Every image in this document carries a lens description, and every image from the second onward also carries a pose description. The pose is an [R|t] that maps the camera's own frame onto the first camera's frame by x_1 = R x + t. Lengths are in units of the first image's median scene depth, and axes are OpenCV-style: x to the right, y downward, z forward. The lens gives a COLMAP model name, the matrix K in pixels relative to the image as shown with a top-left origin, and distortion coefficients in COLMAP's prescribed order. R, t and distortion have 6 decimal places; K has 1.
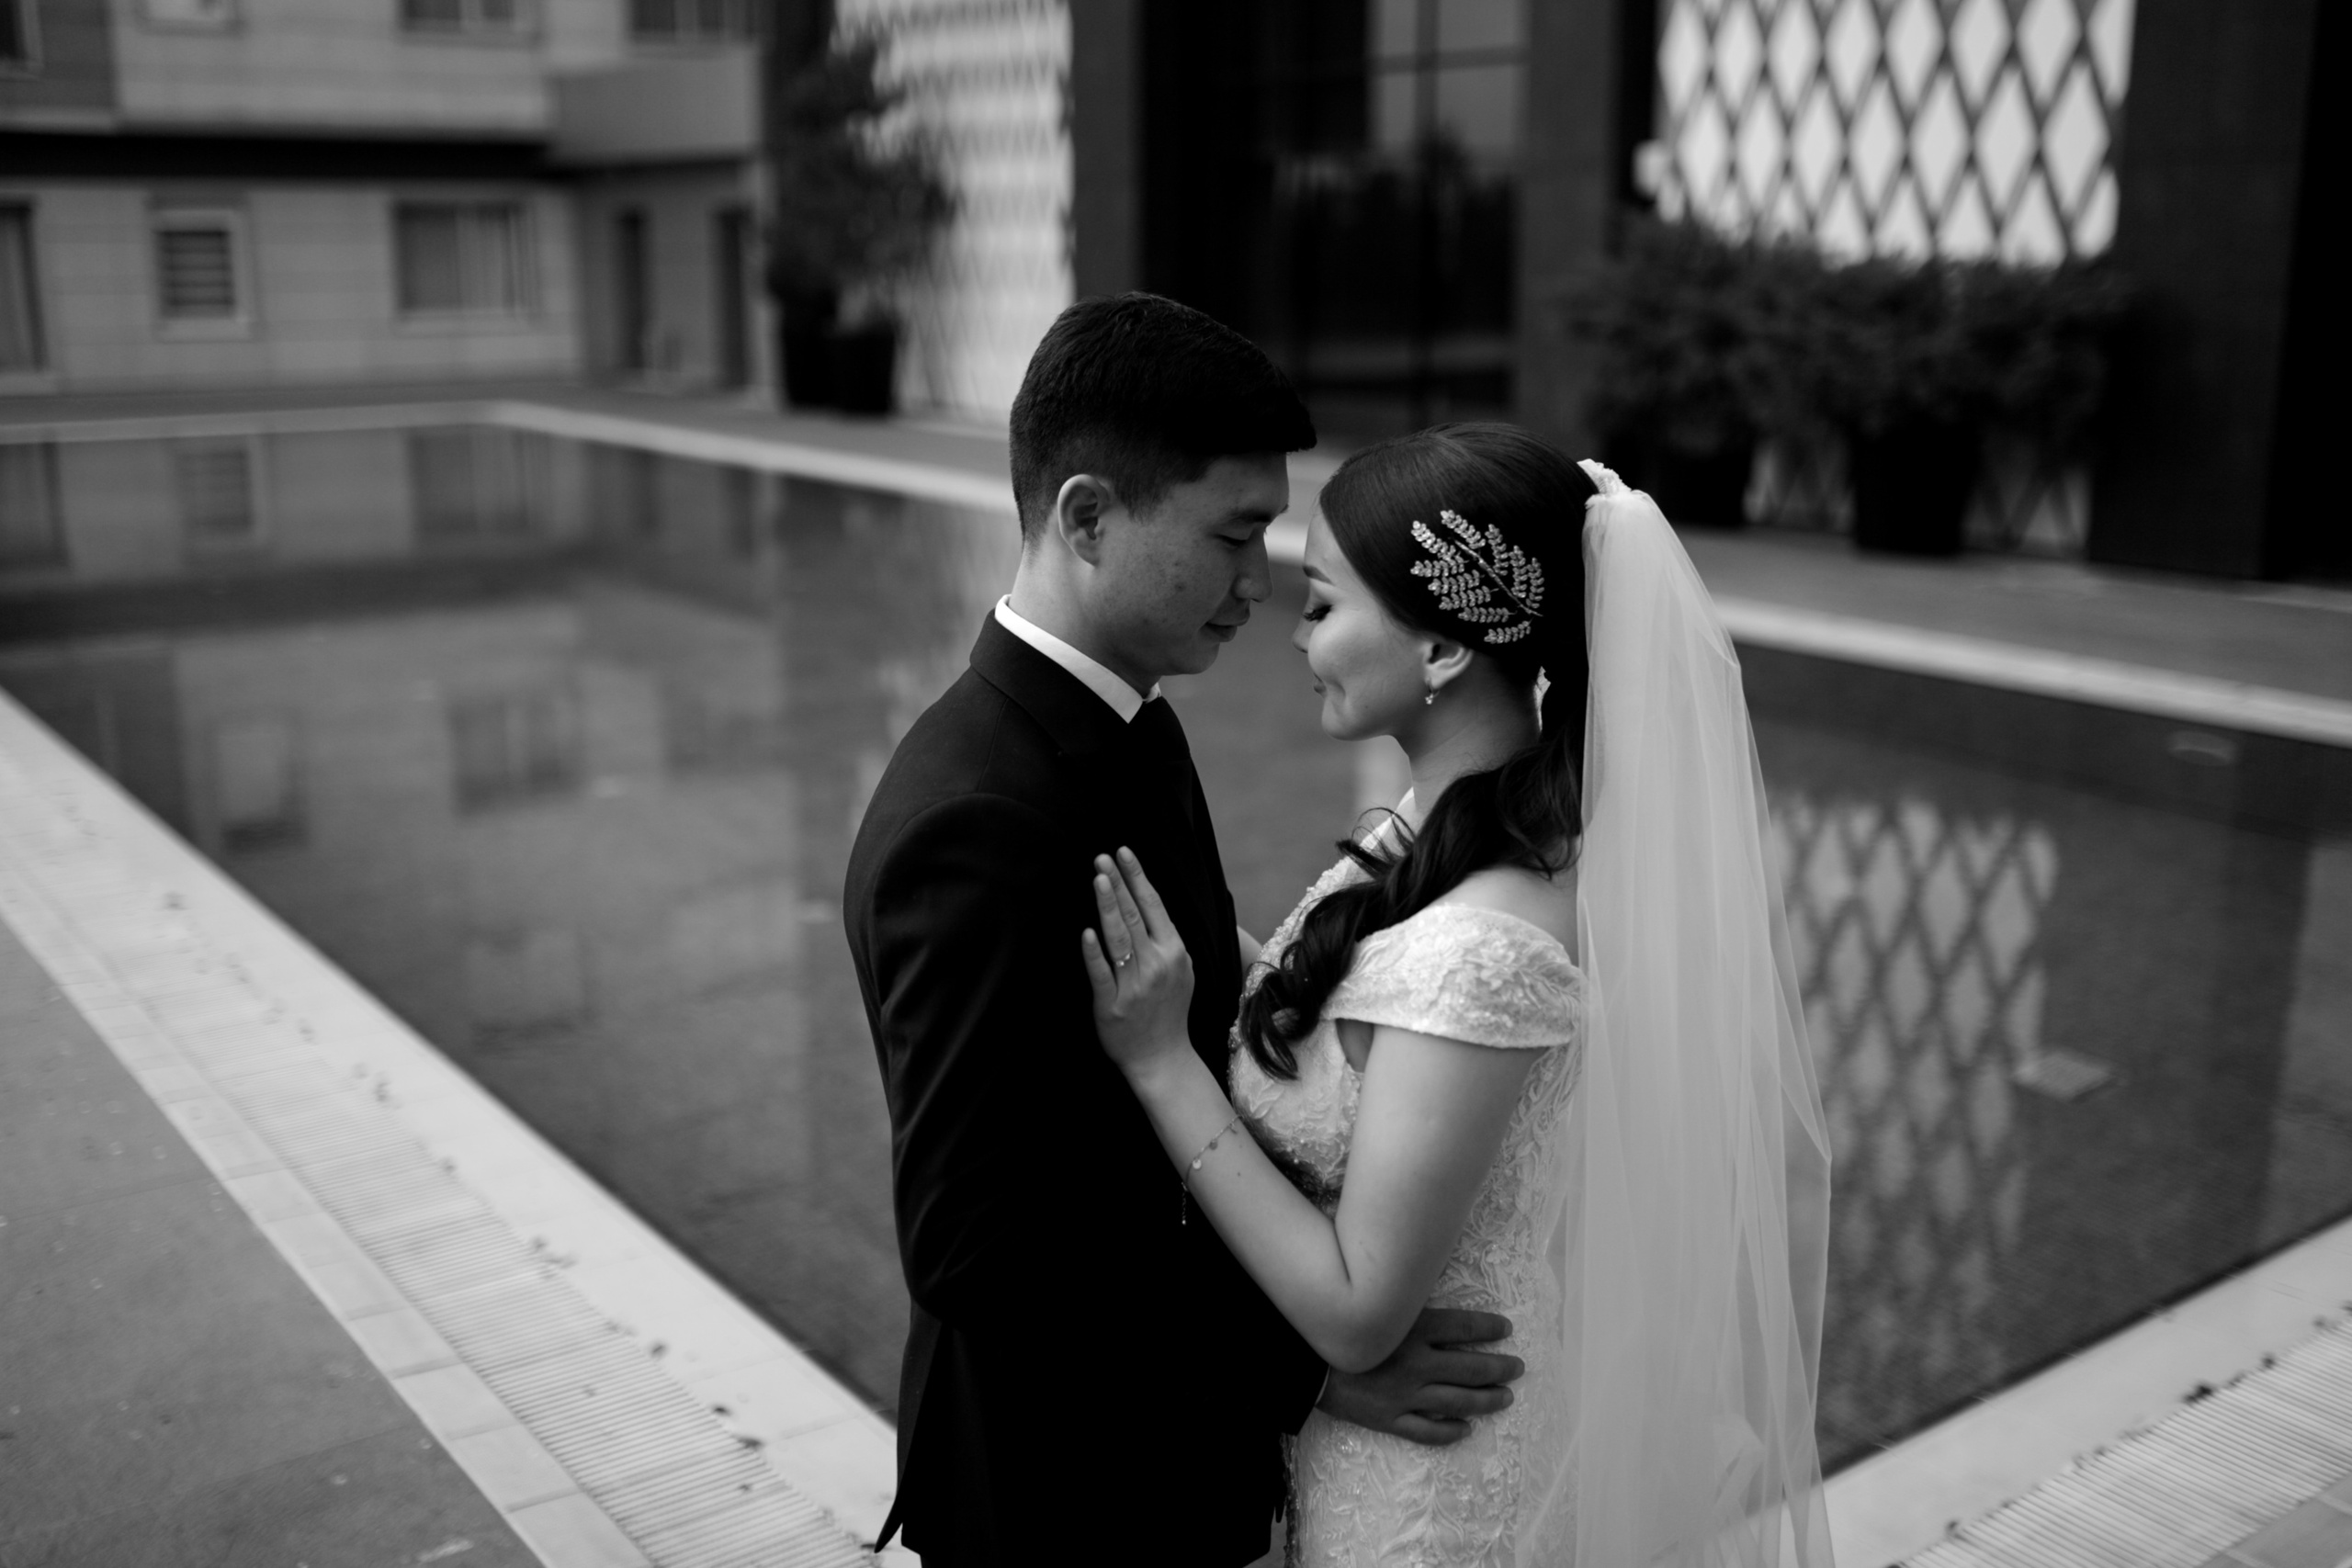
lens RADIAL K [[2289.7, 0, 1176.0], [0, 2289.7, 784.0], [0, 0, 1]] dist [-0.022283, 0.006373]
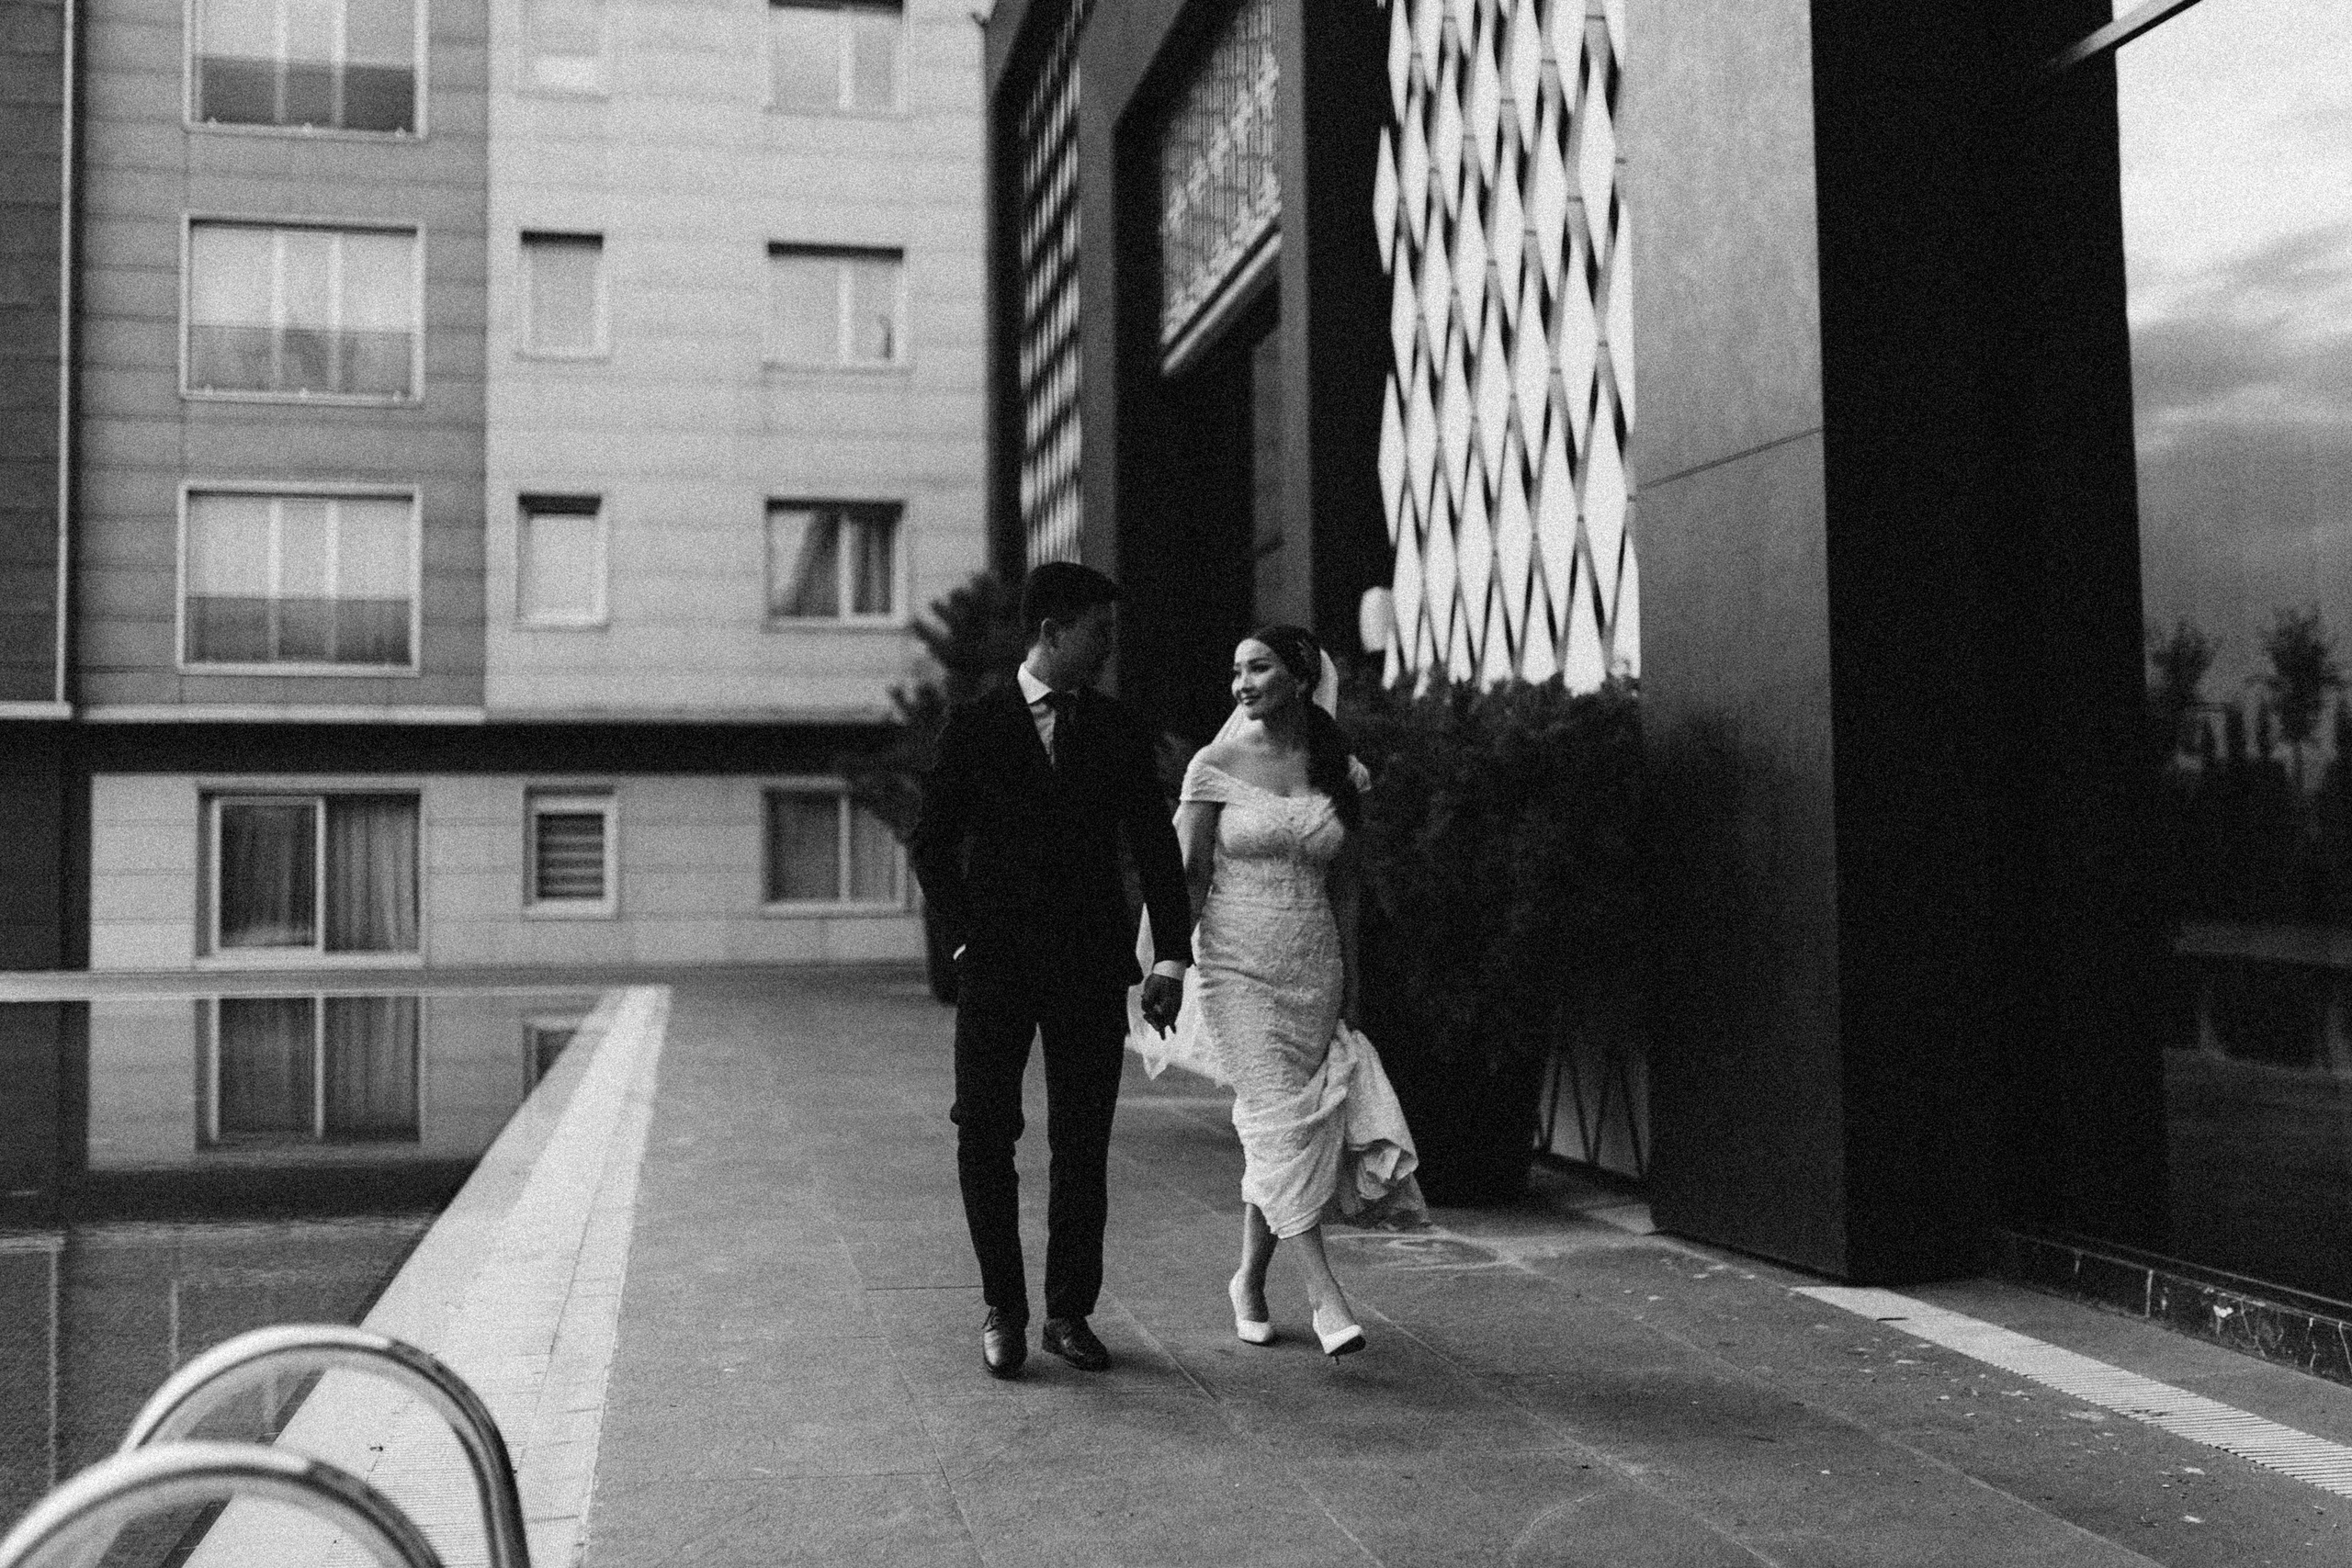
lens RADIAL K [[2289.7, 0, 1176.0], [0, 2289.7, 784.0], [0, 0, 1]] dist [-0.022283, 0.006373]
pose [[0.906753, -0.032837, -0.420381, 0.267924], [-0.081361, 0.964603, -0.250842, -0.020926], [0.413738, 0.261655, 0.871985, 0.215404]]
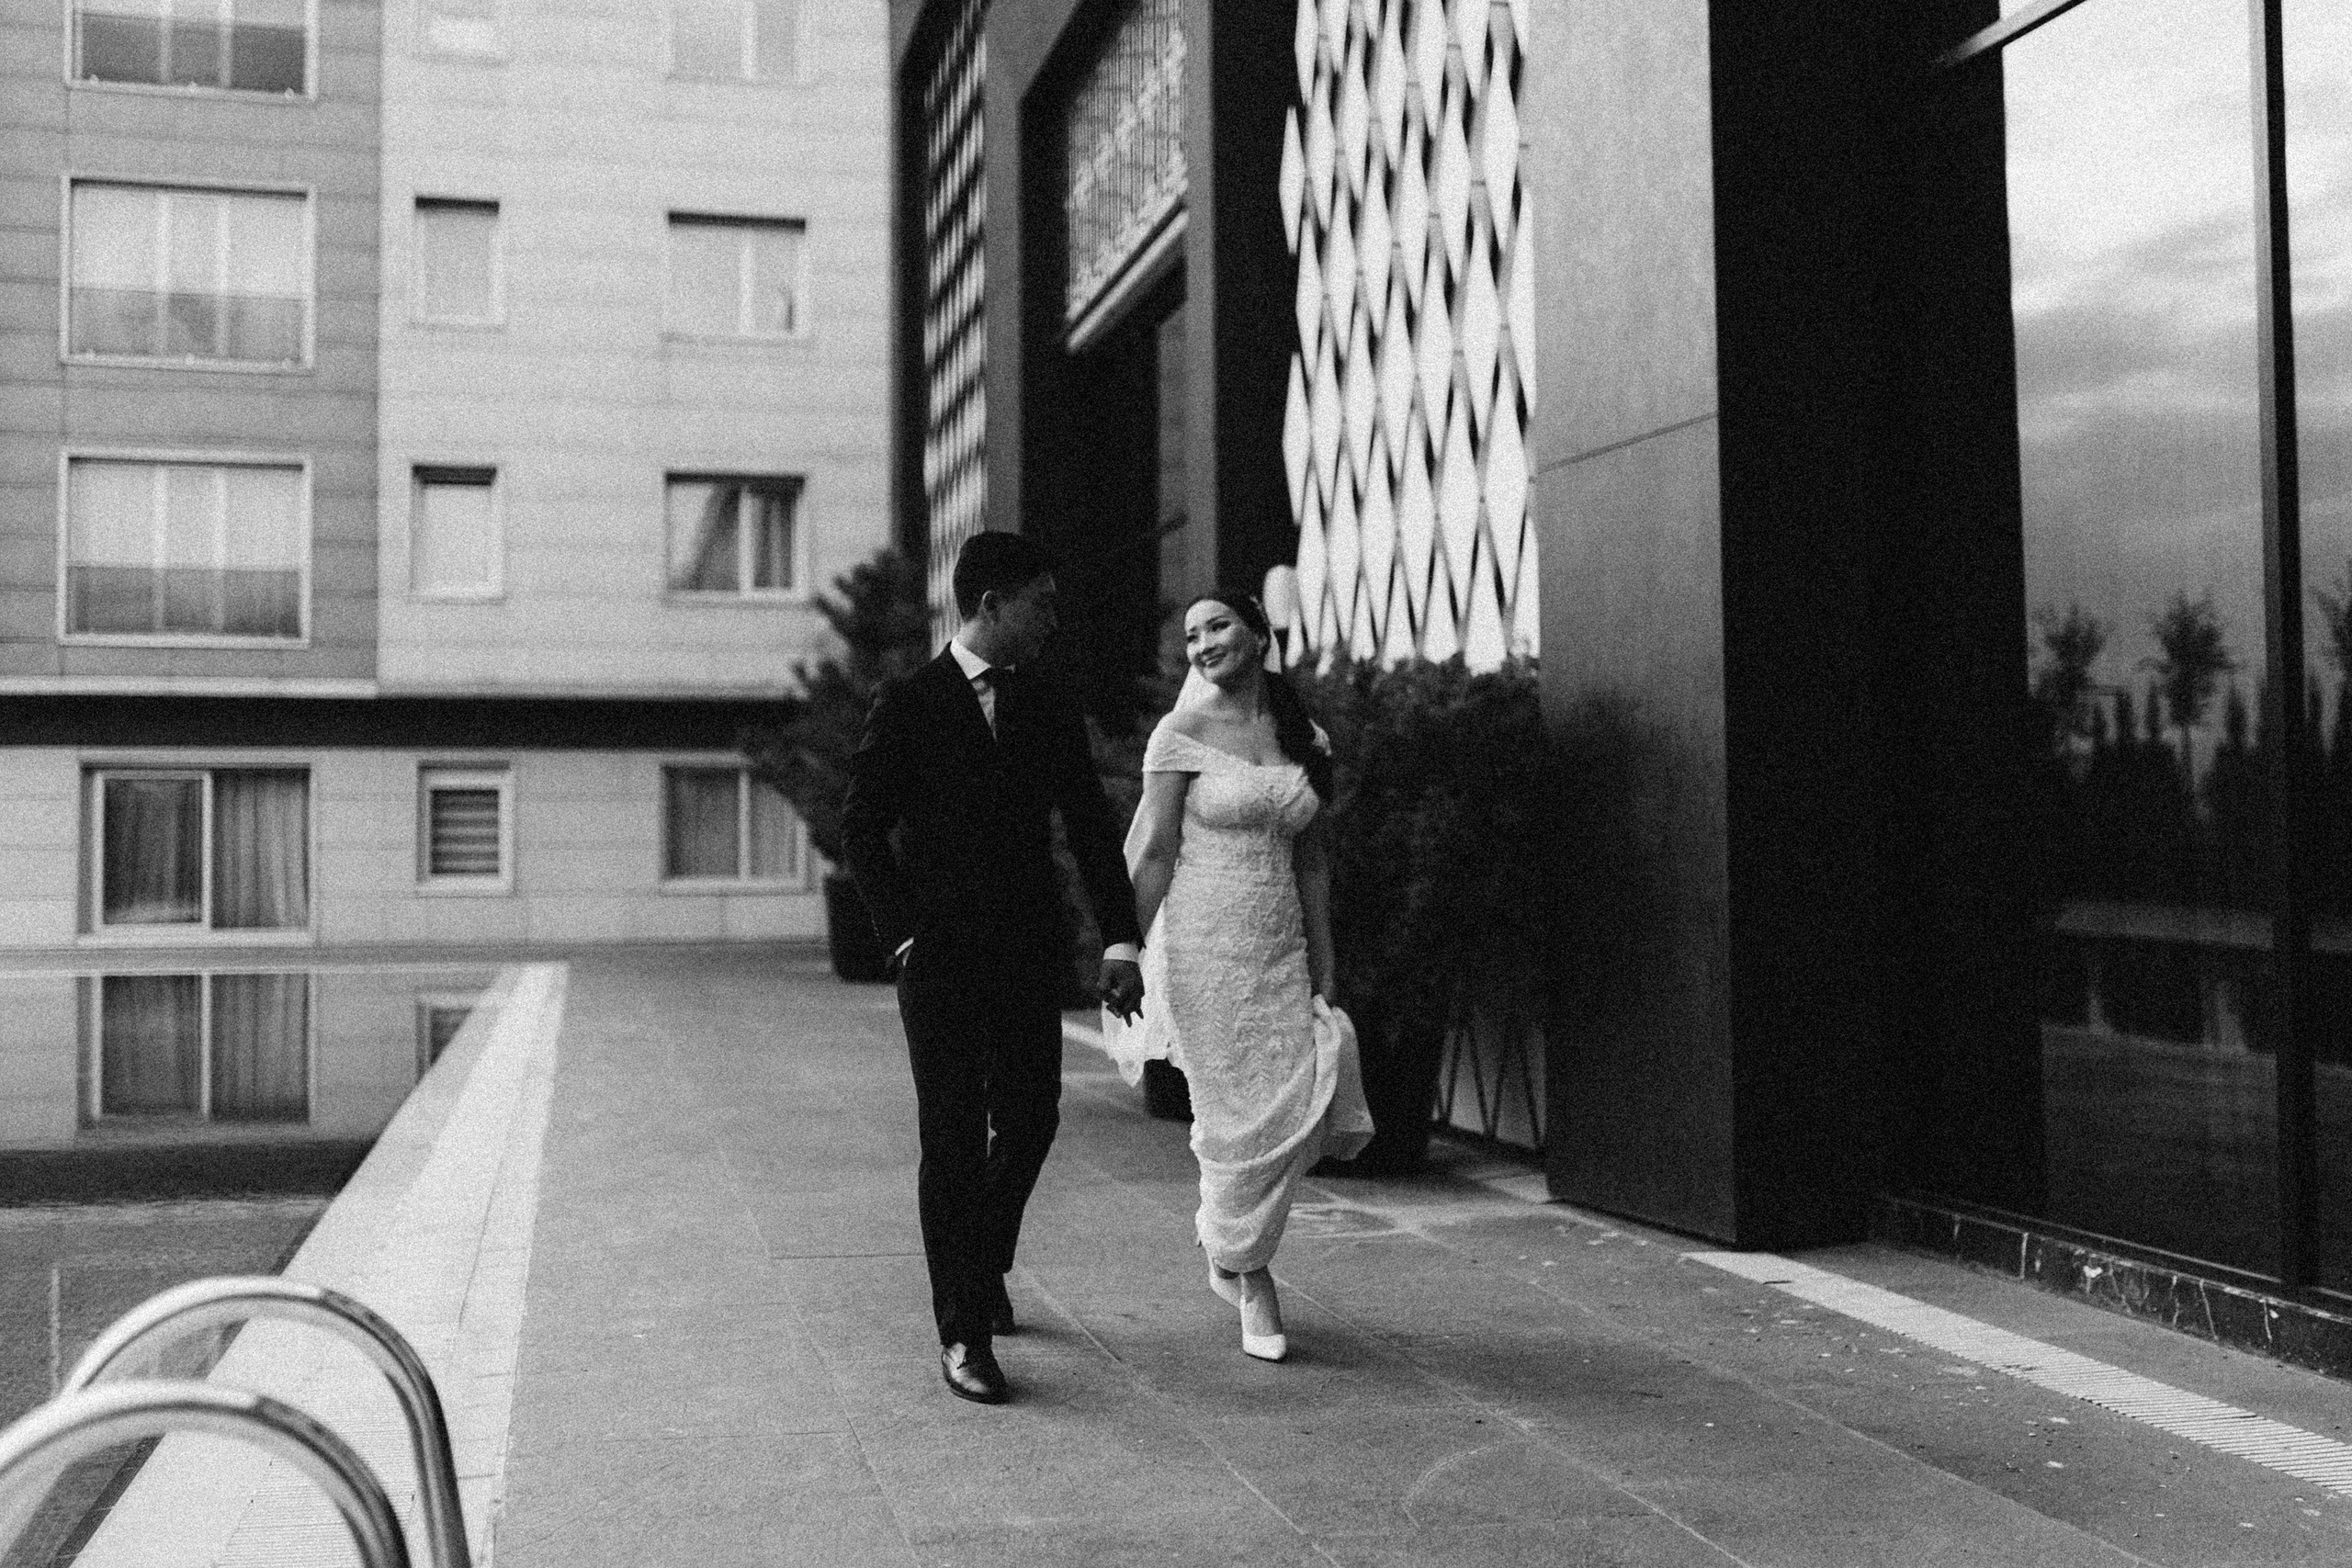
lens RADIAL K [[2303.5, 0, 1176.0], [0, 2303.5, 784.0], [0, 0, 1]] dist [-0.017614, 0.009149]
pose [[0.923831, -0.025399, -0.381958, 0.269417], [-0.074773, 0.966603, -0.245128, -0.019472], [0.375428, 0.255016, 0.891078, 0.211520]]
